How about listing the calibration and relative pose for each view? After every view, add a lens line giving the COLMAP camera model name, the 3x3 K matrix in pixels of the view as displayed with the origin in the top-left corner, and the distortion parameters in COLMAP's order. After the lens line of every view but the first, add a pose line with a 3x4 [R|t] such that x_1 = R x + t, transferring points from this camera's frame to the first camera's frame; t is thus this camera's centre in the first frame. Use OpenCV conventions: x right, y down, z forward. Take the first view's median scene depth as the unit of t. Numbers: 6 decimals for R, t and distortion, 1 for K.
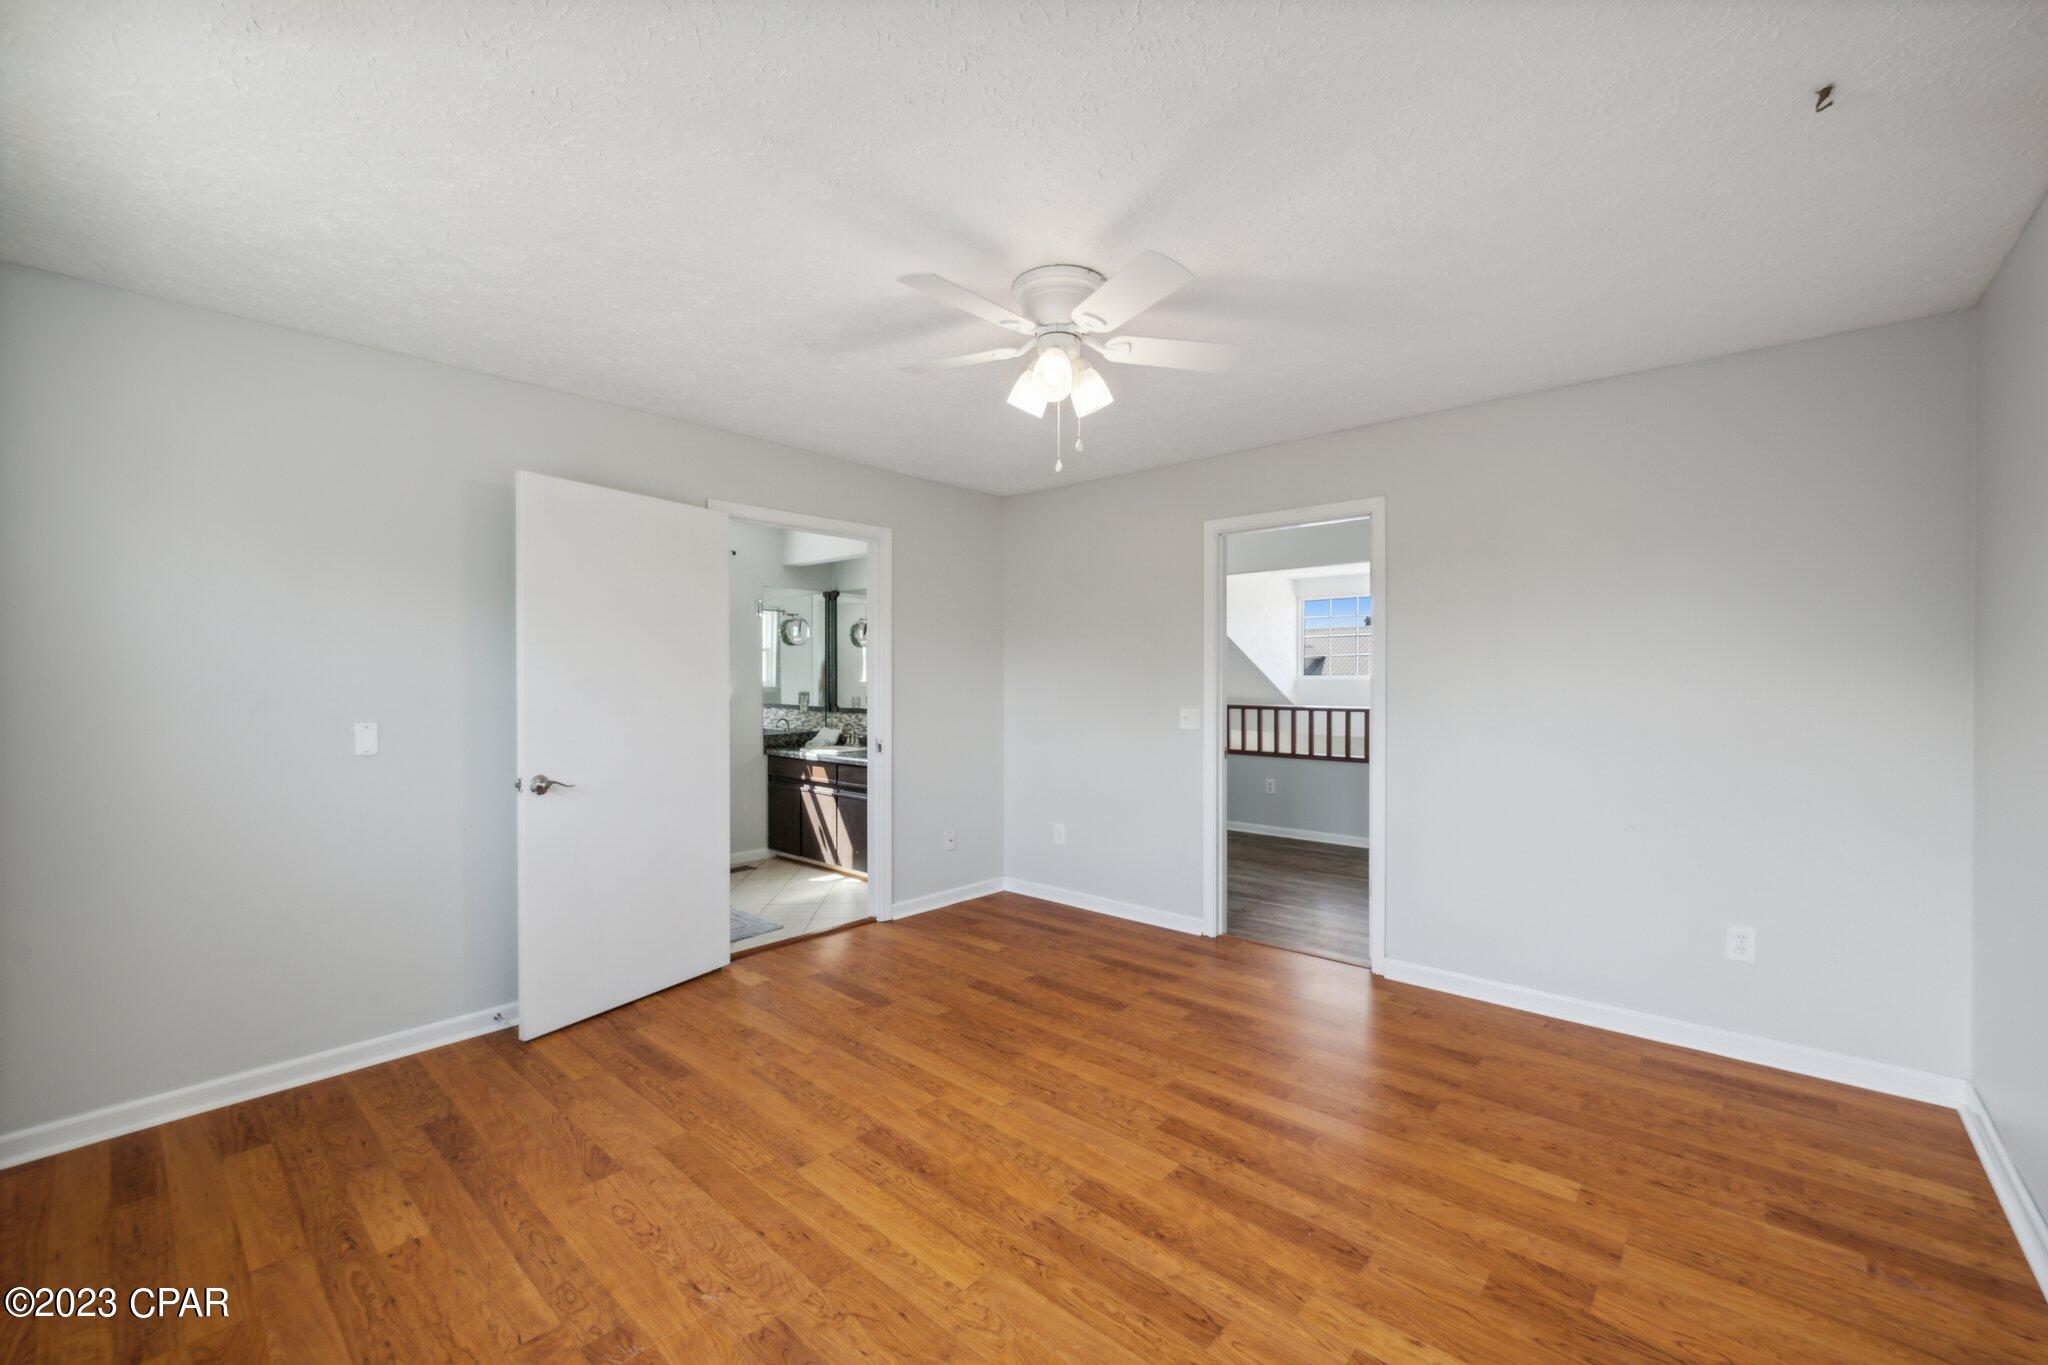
lens RADIAL K [[823.1, 0, 1021.2], [0, 823.1, 689.7], [0, 0, 1]] dist [-0.018628, 0.000176]
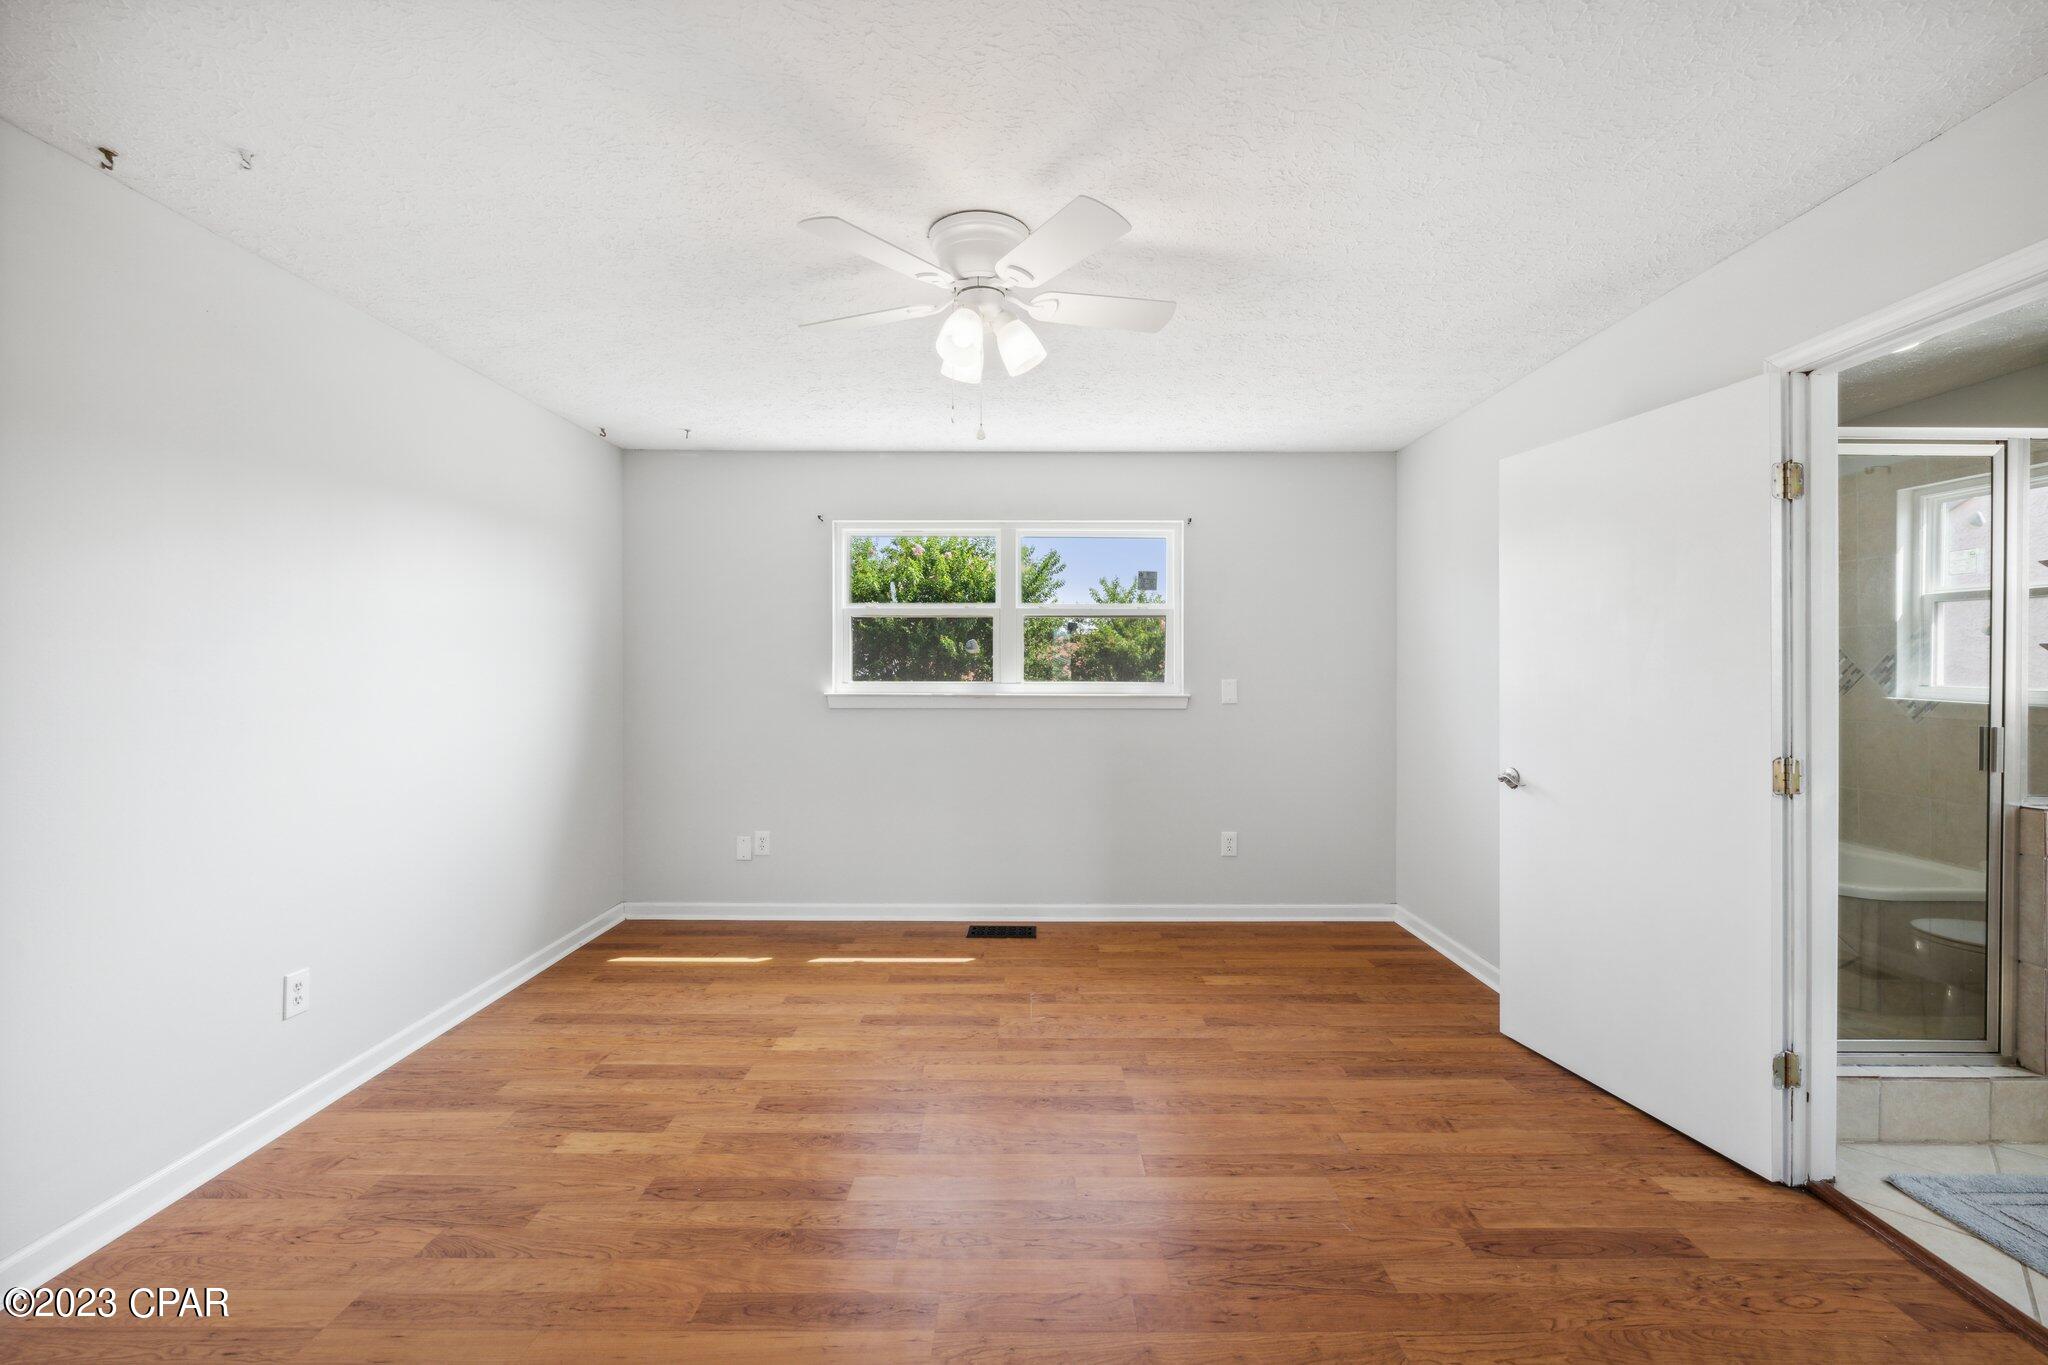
lens RADIAL K [[823.1, 0, 1028.9], [0, 823.1, 670.2], [0, 0, 1]] dist [-0.018628, 0.000176]
pose [[-0.737343, 0.001940, -0.675515, 0.265966], [-0.014839, 0.999708, 0.019068, -0.011719], [0.675355, 0.024084, -0.737099, 0.726263]]
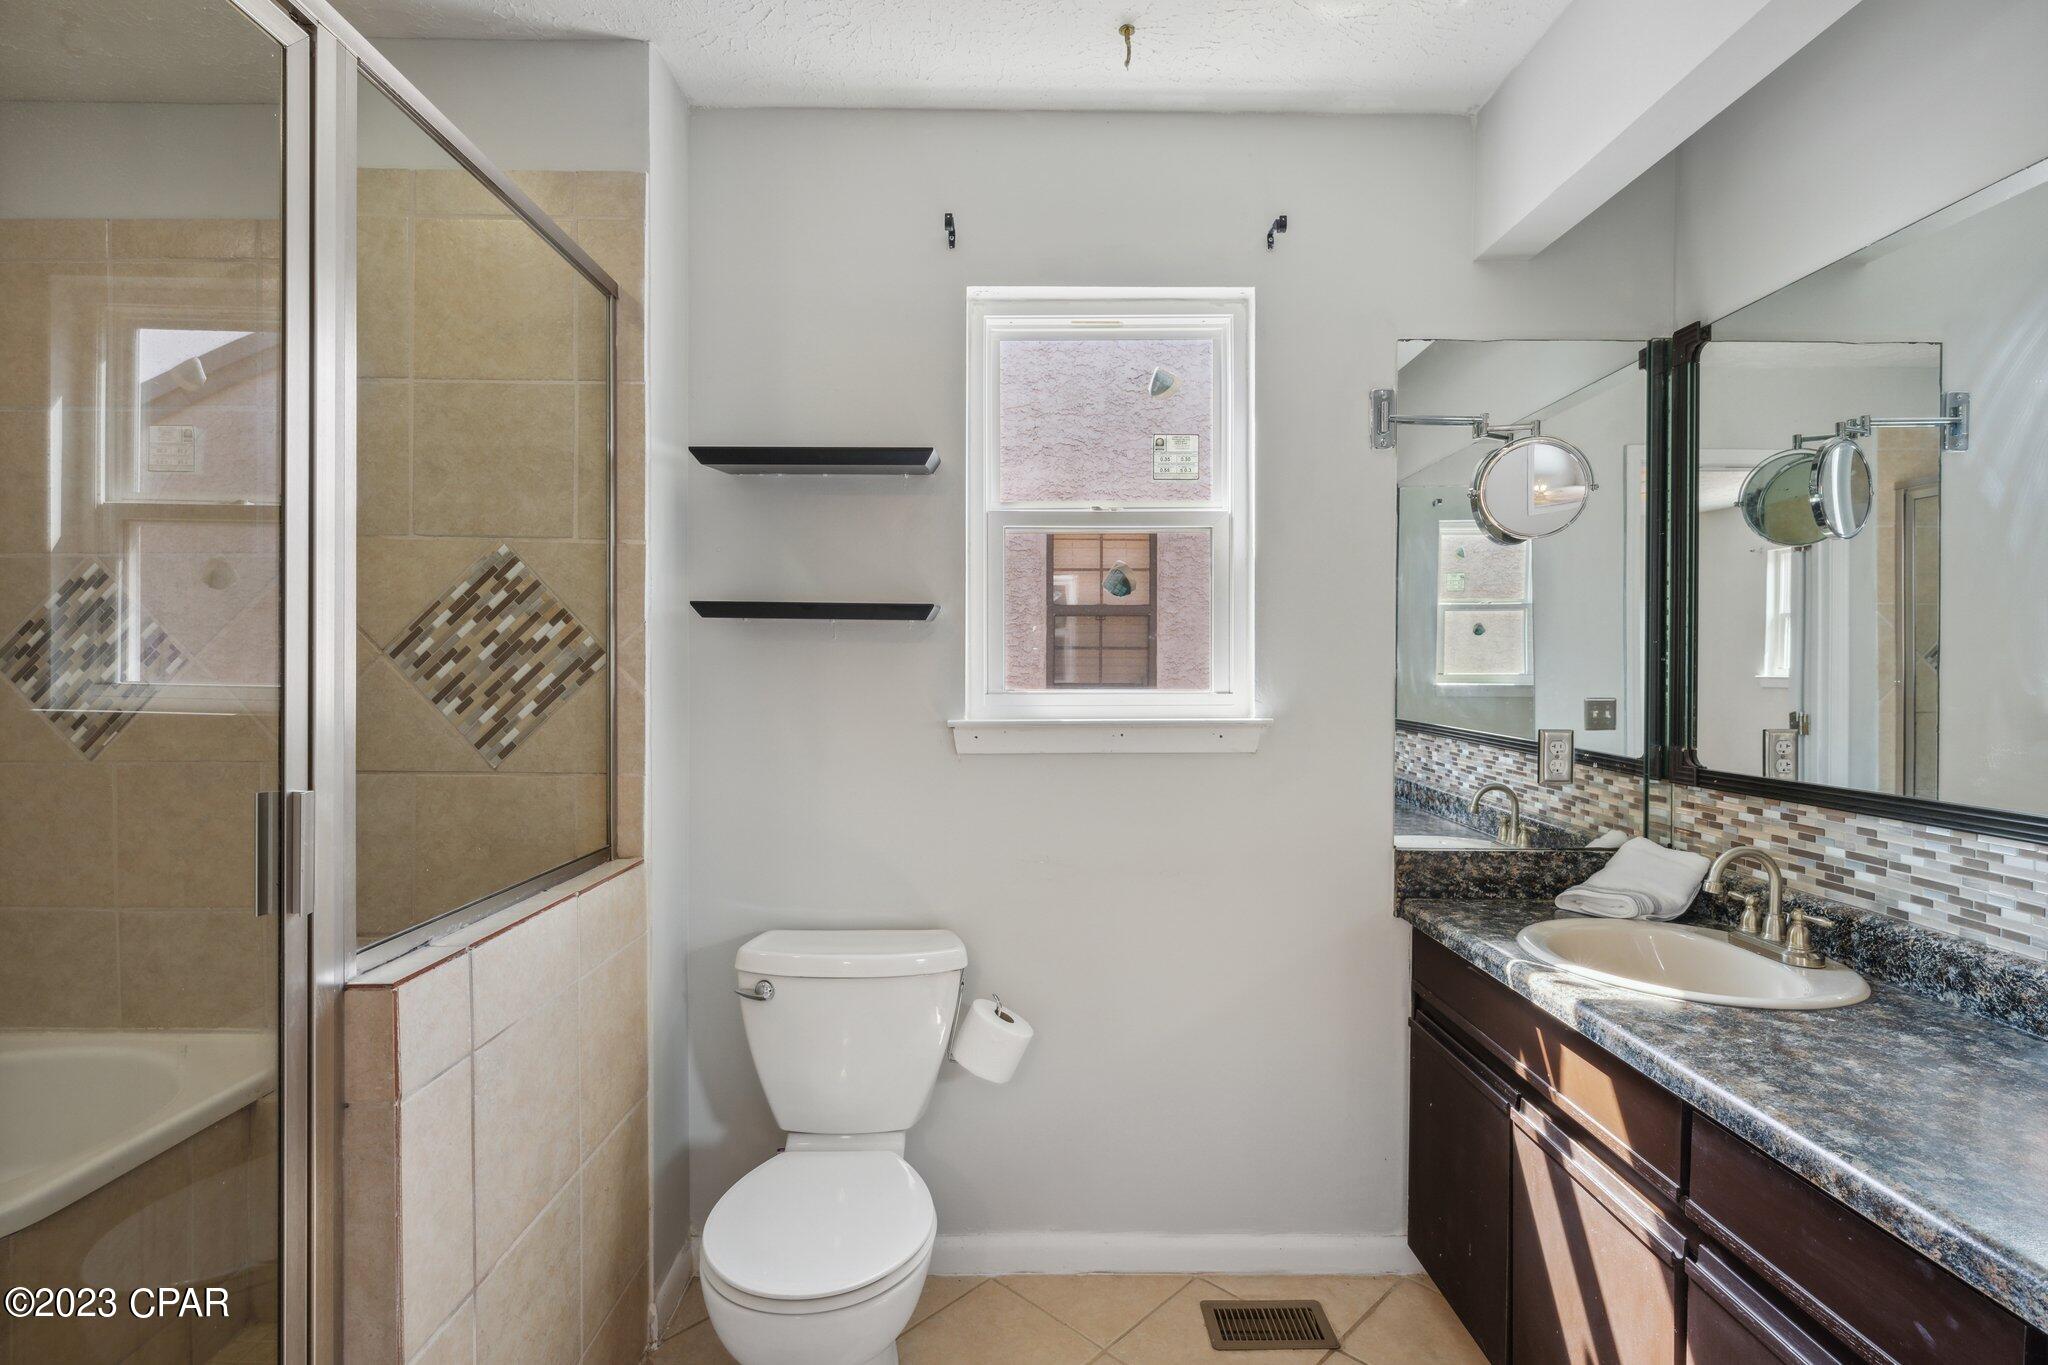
lens RADIAL K [[1000.6, 0, 1029.0], [0, 1000.6, 670.7], [0, 0, 1]] dist [-0.000232, -0.001407]
pose [[0.687915, 0.006115, -0.725766, -0.161342], [-0.016486, 0.999838, -0.007202, -0.005327], [0.725604, 0.016919, 0.687904, 0.729576]]
